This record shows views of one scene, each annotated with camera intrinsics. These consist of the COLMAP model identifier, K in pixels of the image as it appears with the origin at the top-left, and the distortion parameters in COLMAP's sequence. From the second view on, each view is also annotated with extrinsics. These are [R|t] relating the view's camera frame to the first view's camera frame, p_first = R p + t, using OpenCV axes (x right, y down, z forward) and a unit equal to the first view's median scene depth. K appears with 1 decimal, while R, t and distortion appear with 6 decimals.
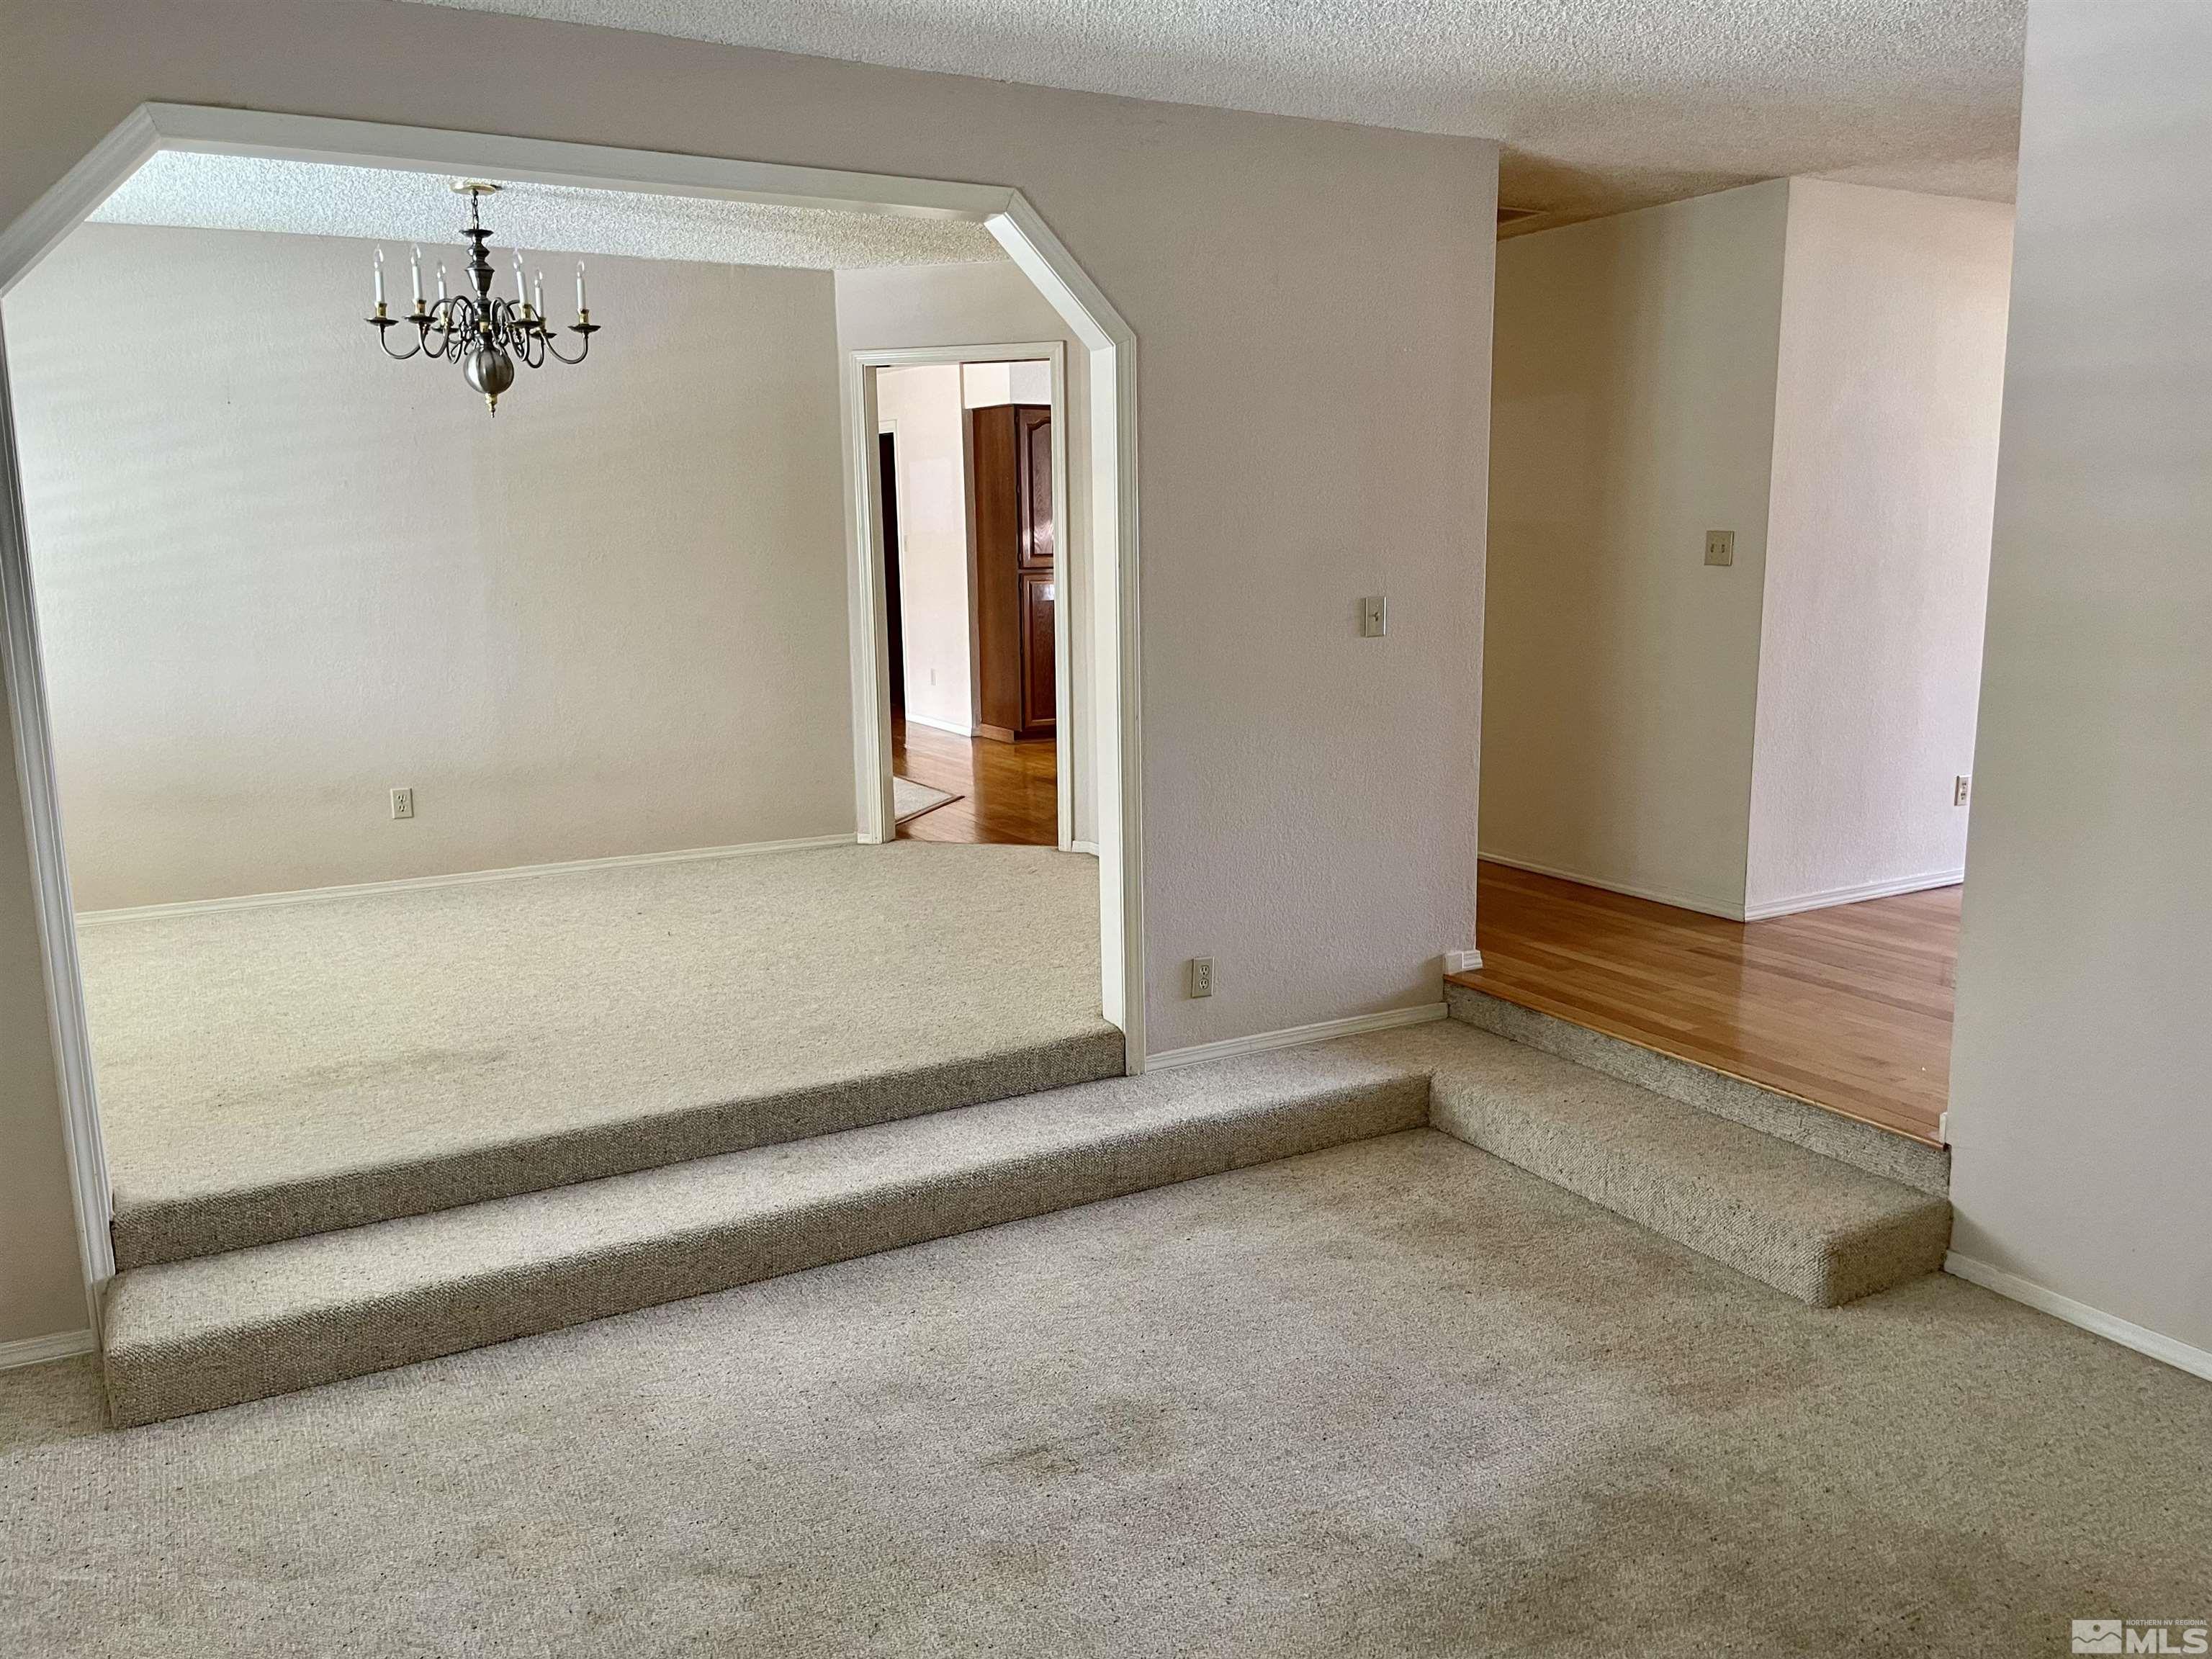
lens RADIAL K [[1678.4, 0, 1105.2], [0, 1678.4, 826.7], [0, 0, 1]] dist [0.081892, -0.114928]
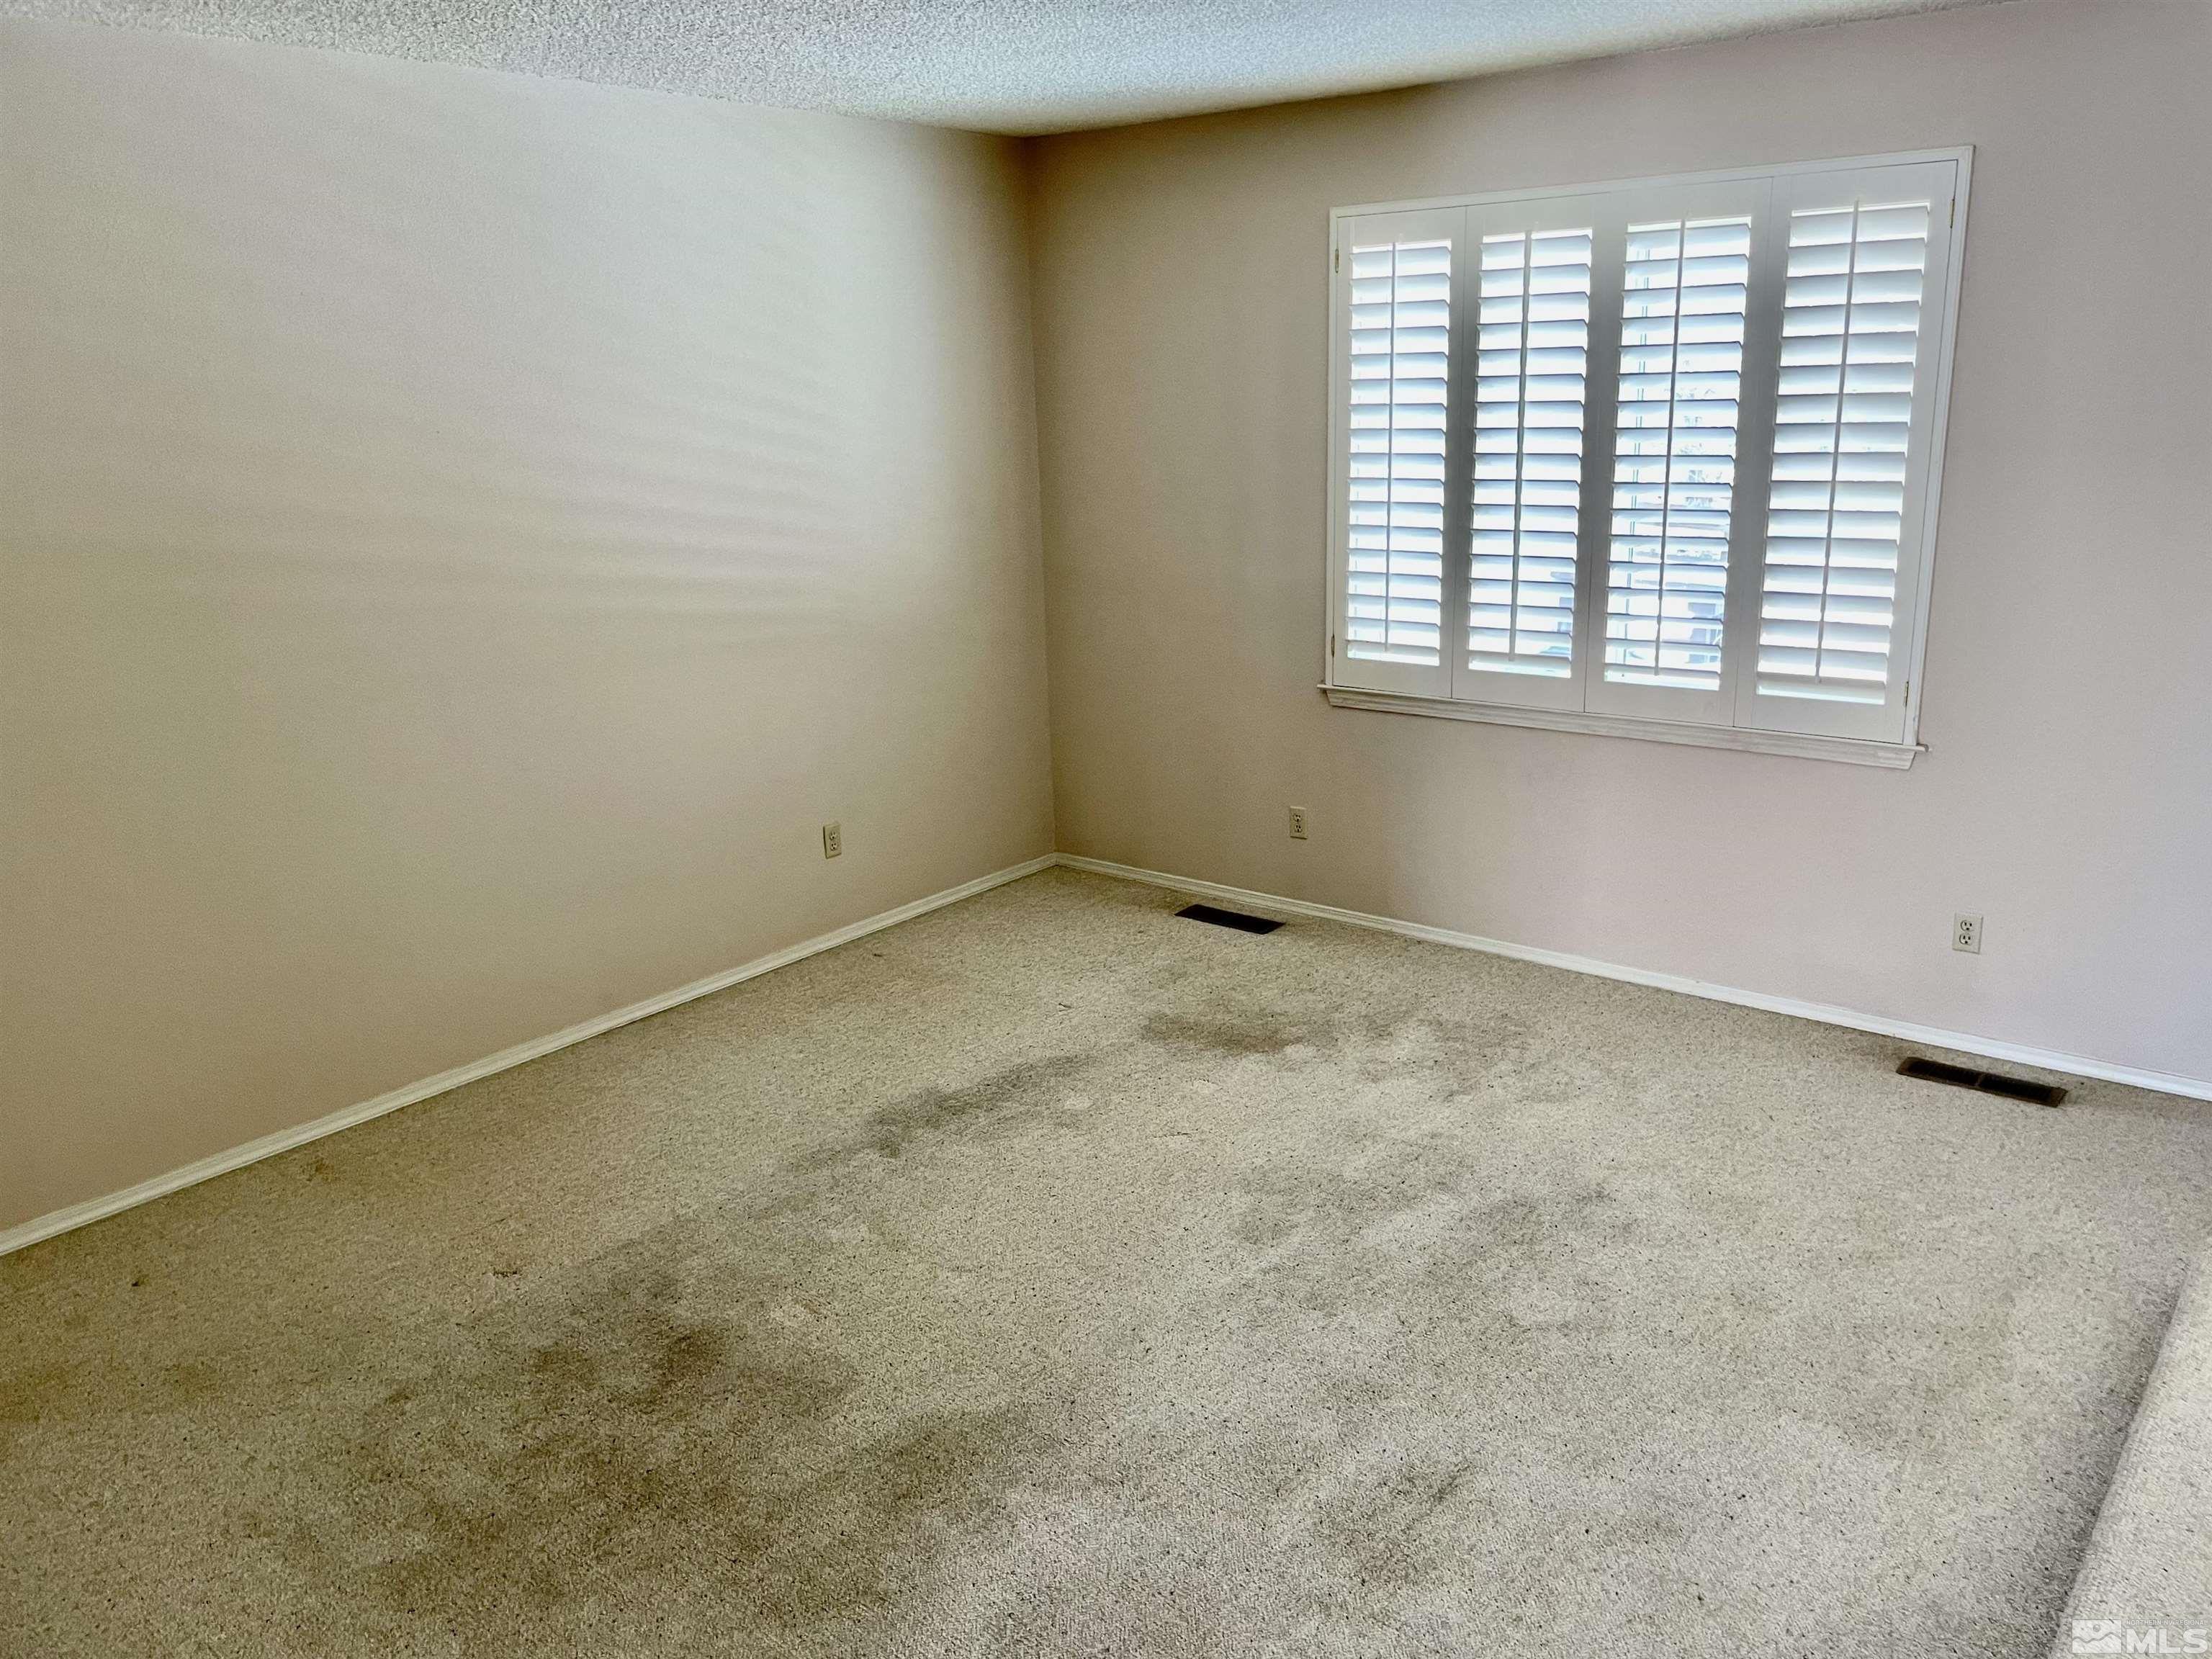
lens RADIAL K [[1678.4, 0, 1108.4], [0, 1678.4, 828.1], [0, 0, 1]] dist [0.081892, -0.114928]
pose [[-0.926344, 0.136649, -0.351017, 0.423783], [-0.026271, 0.906170, 0.422097, -0.375888], [0.375760, 0.400228, -0.835836, 1.601481]]
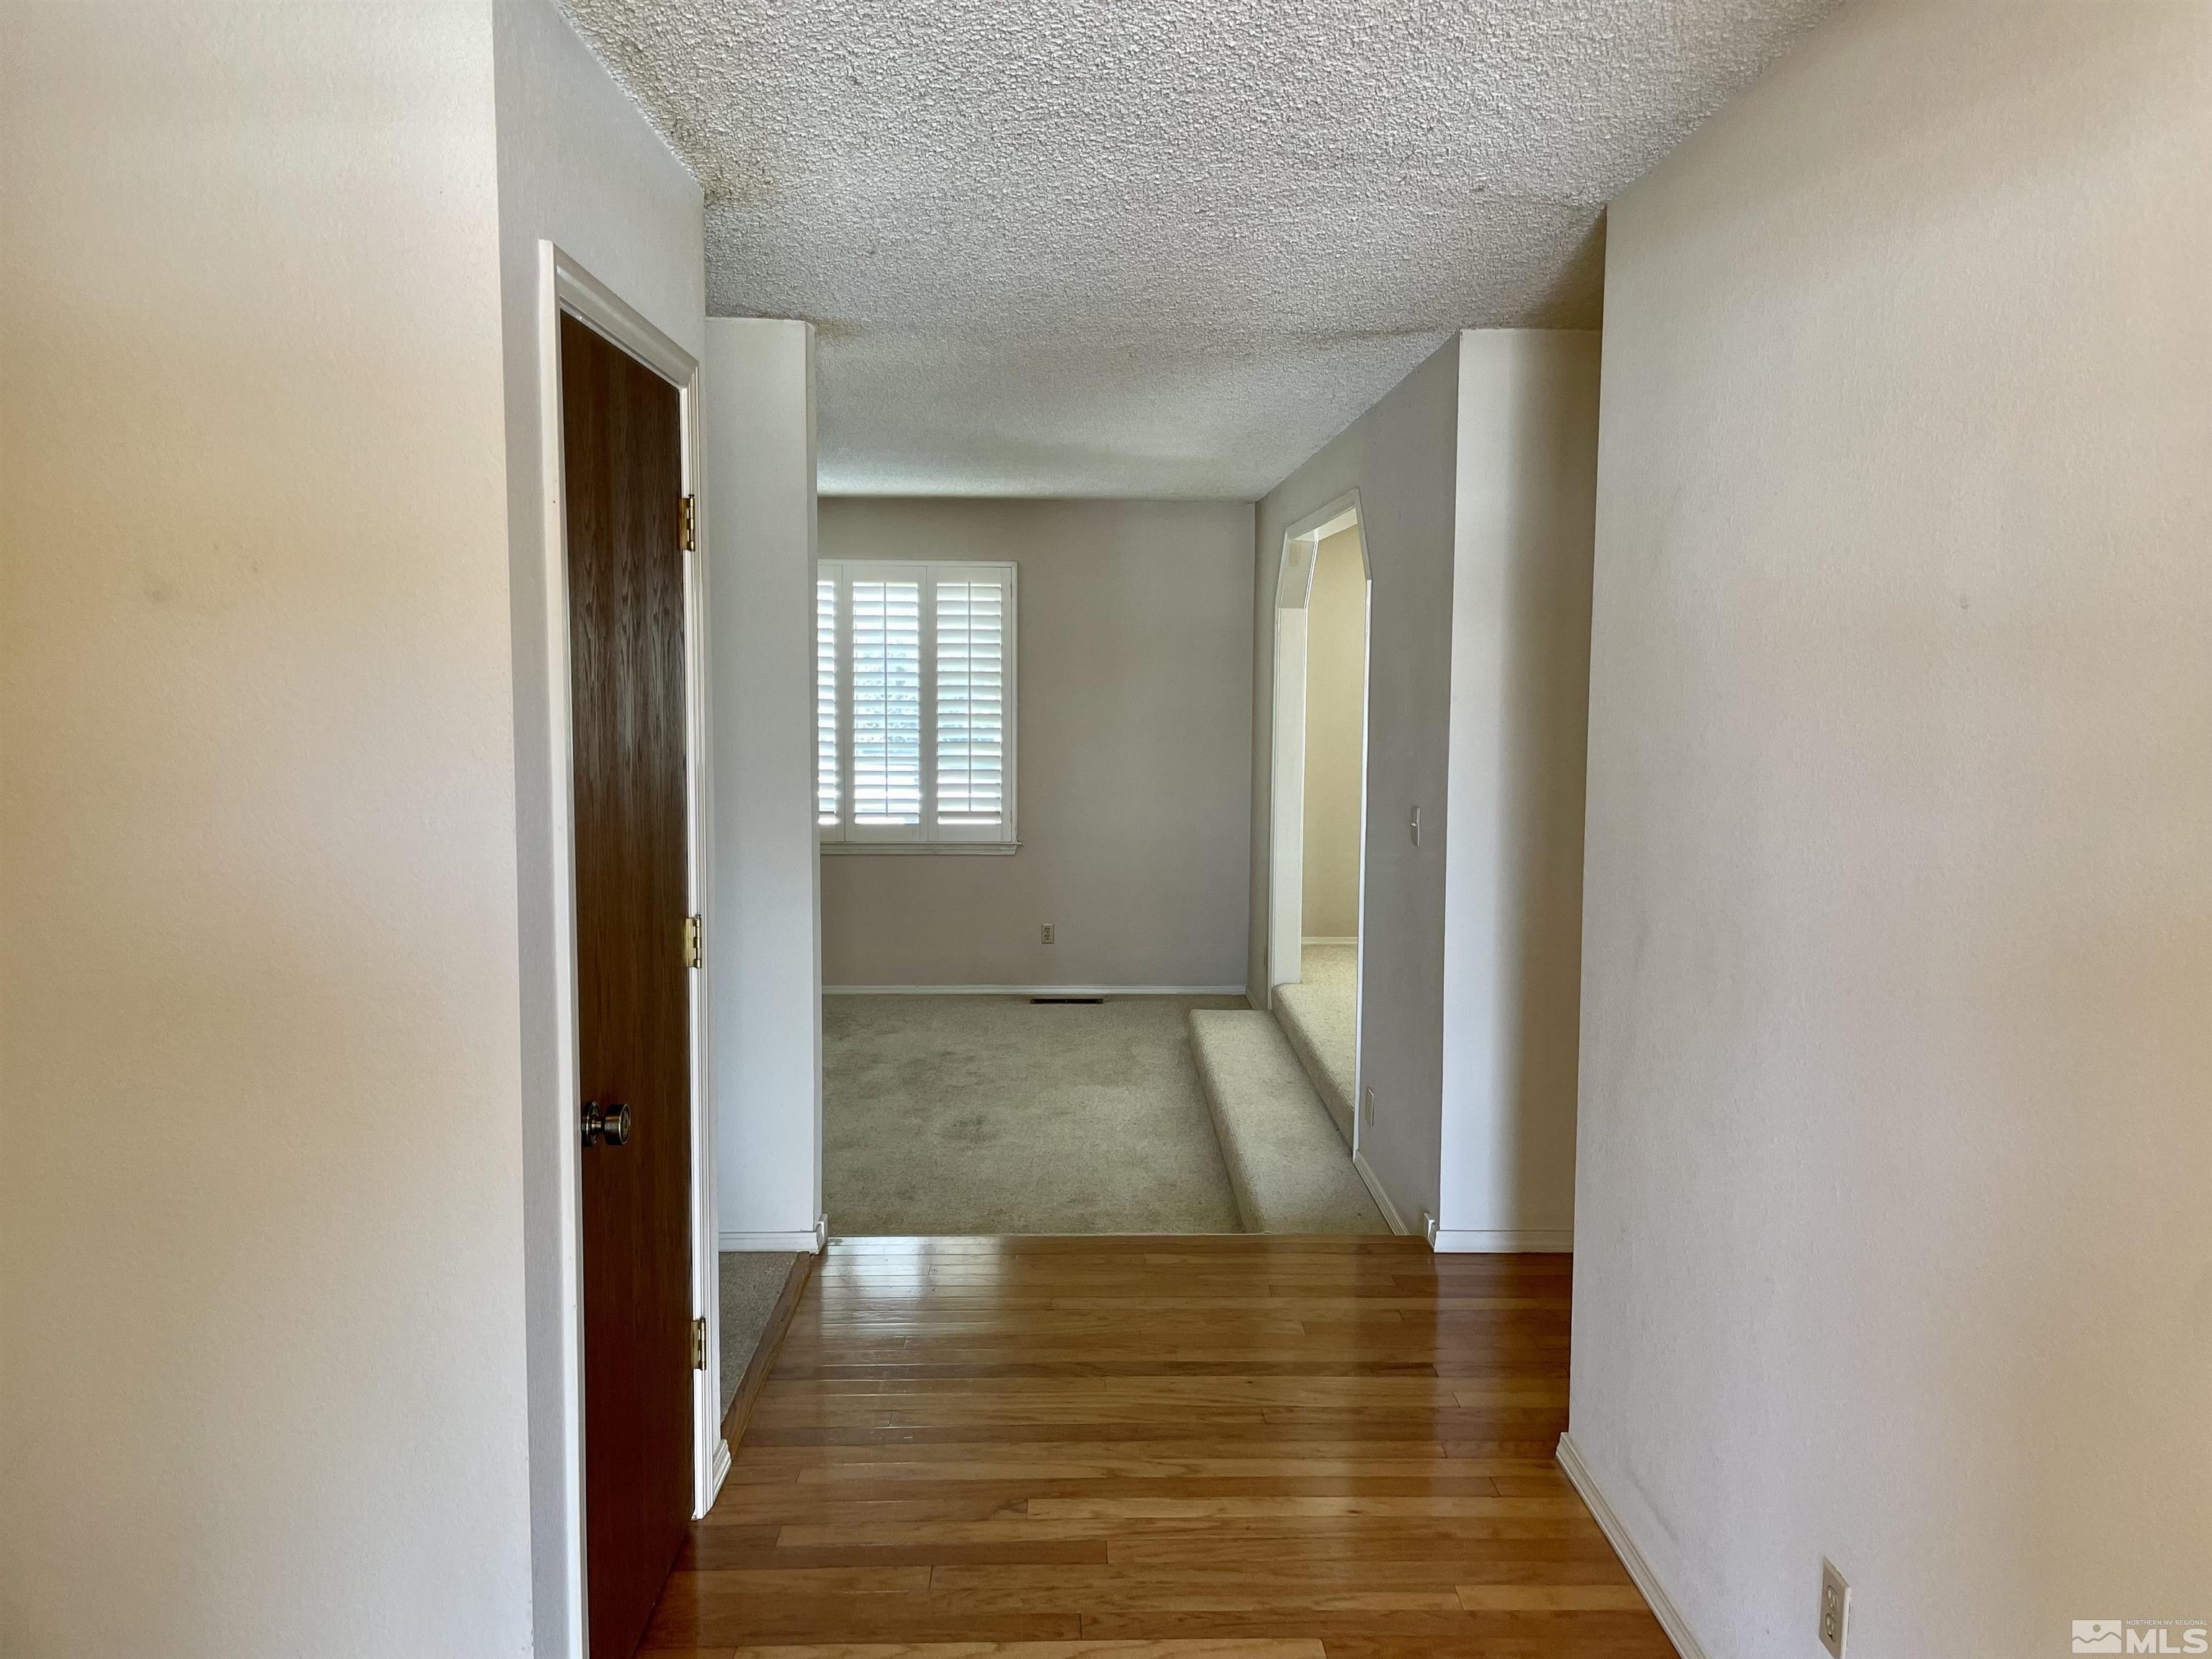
lens RADIAL K [[1678.4, 0, 1112.7], [0, 1678.4, 830.8], [0, 0, 1]] dist [0.081892, -0.114928]
pose [[-0.467681, 0.091994, -0.879097, 1.778885], [-0.163344, 0.968444, 0.188243, -0.439777], [0.868673, 0.231633, -0.437896, 2.042233]]
